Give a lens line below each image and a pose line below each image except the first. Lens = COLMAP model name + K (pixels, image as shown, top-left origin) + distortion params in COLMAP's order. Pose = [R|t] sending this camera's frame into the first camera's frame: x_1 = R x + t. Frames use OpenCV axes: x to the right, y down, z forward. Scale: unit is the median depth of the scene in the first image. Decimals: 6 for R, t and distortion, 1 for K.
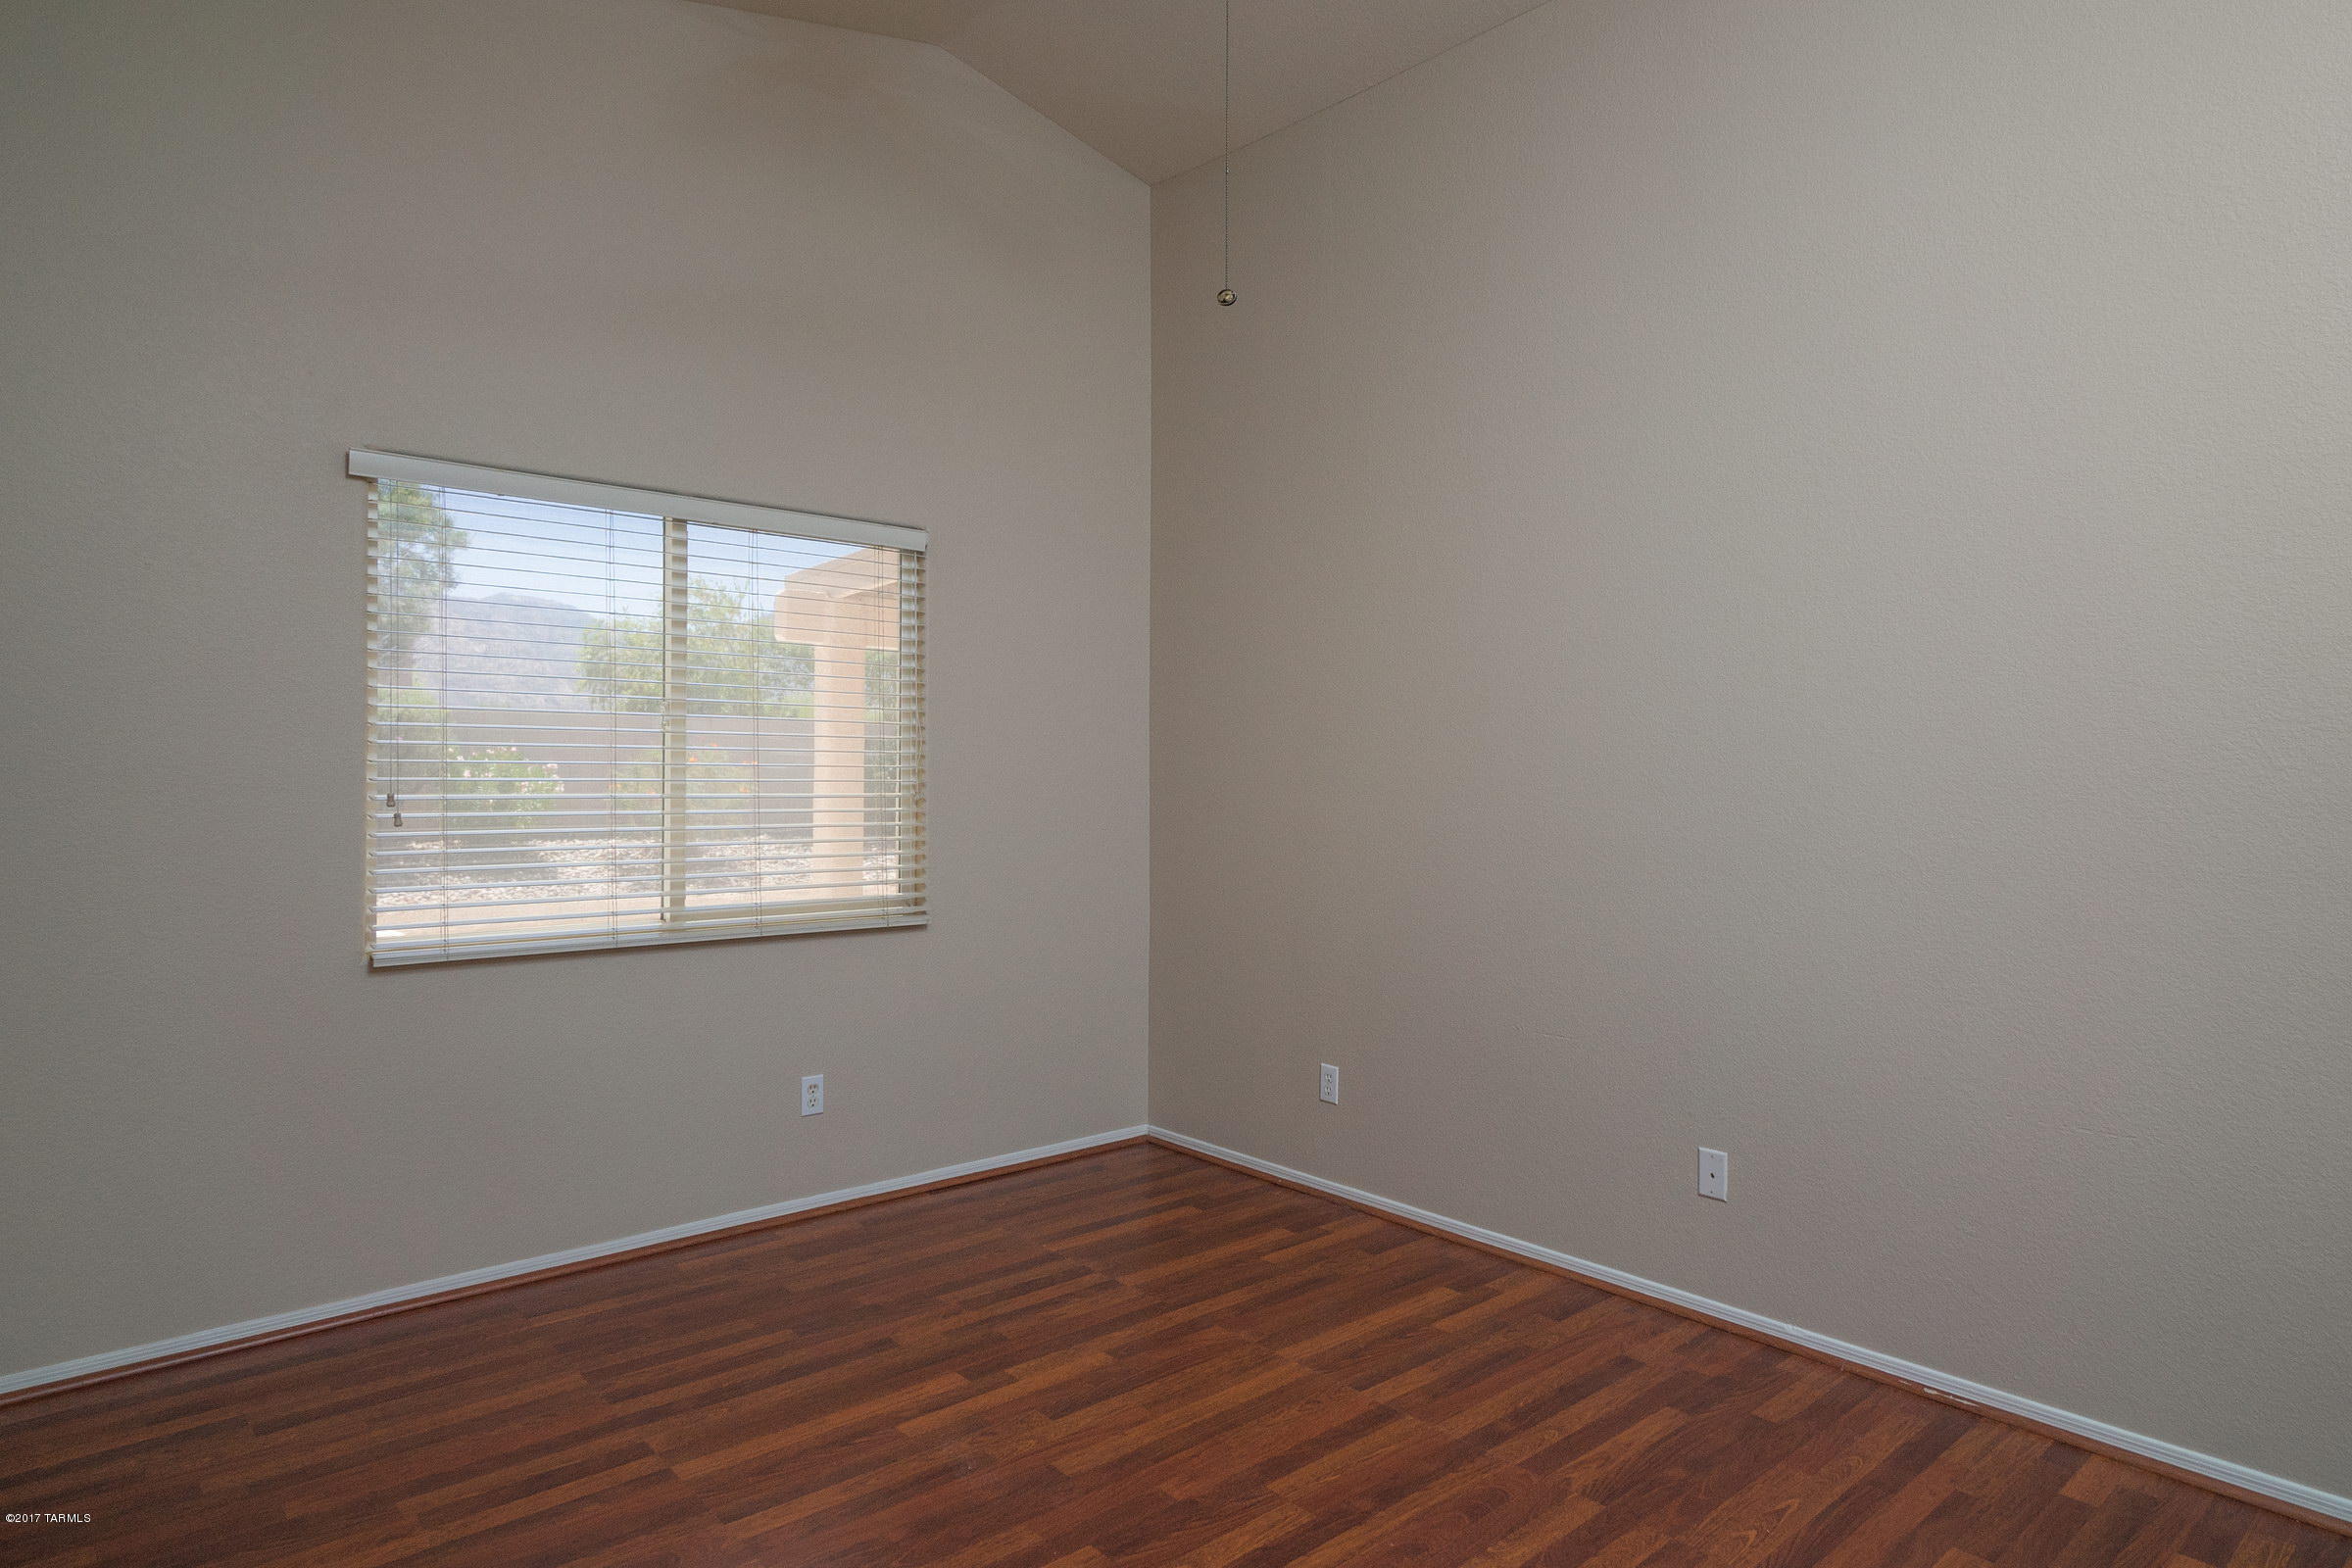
lens RADIAL K [[1333.1, 0, 1183.6], [0, 1333.1, 788.5], [0, 0, 1]] dist [0.002654, 0.000339]
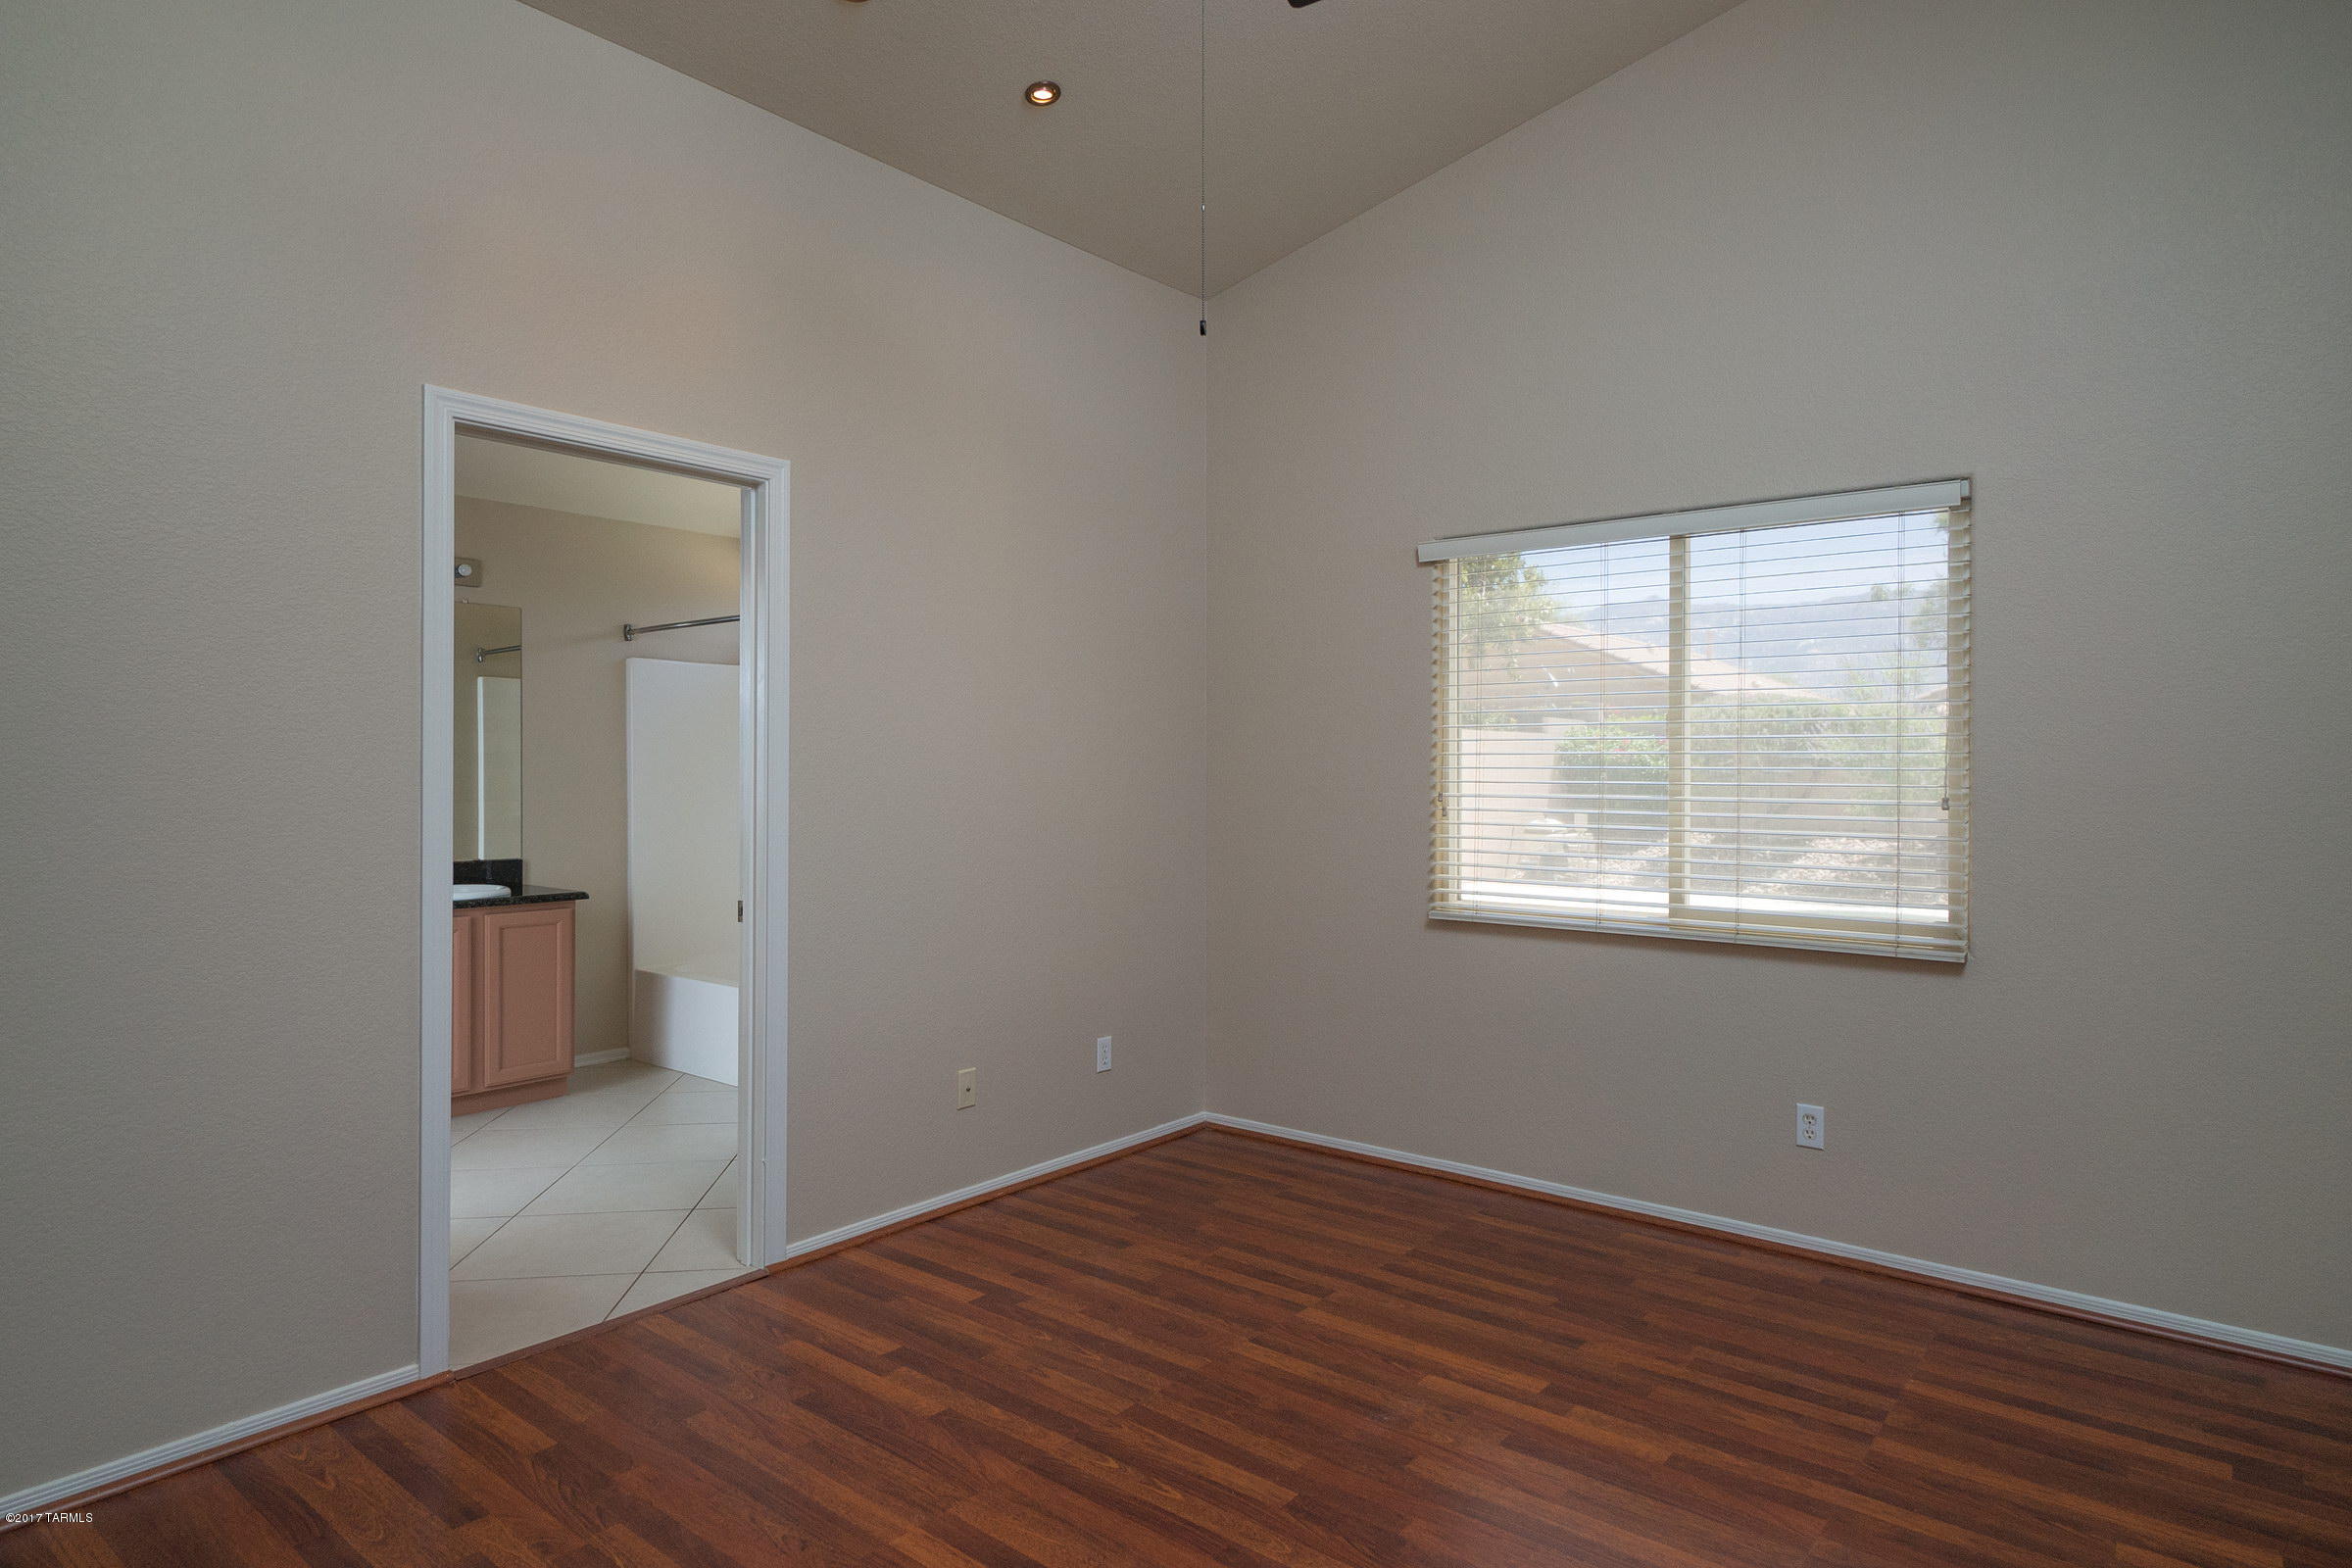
lens RADIAL K [[1333.1, 0, 1184.6], [0, 1333.1, 779.2], [0, 0, 1]] dist [0.002654, 0.000339]
pose [[0.163214, -0.000516, -0.986590, 0.649027], [-0.013236, 0.999909, -0.002712, -0.001556], [0.986502, 0.013501, 0.163193, 0.486186]]
